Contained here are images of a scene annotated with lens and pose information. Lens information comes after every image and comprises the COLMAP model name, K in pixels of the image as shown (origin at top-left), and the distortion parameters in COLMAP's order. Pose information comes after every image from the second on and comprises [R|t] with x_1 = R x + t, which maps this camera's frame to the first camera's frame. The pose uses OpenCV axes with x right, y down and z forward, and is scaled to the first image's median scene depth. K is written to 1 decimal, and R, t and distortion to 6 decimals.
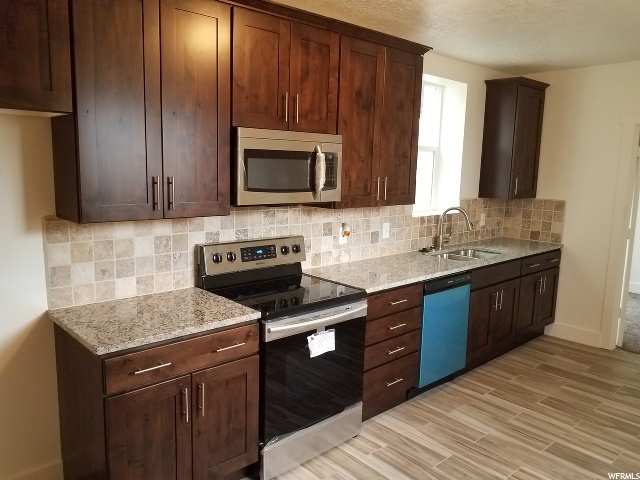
lens RADIAL K [[498.5, 0, 308.1], [0, 498.5, 243.5], [0, 0, 1]] dist [0.001418, -0.011335]
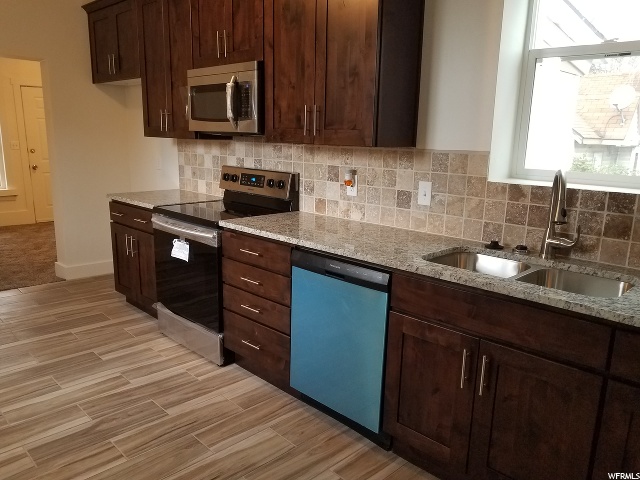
lens RADIAL K [[499.6, 0, 321.5], [0, 499.6, 251.1], [0, 0, 1]] dist [0.001768, -0.001954]
pose [[0.062682, 0.207805, -0.976160, 1.008662], [-0.176567, 0.964964, 0.194084, -0.070686], [0.982291, 0.160192, 0.097177, 1.022805]]
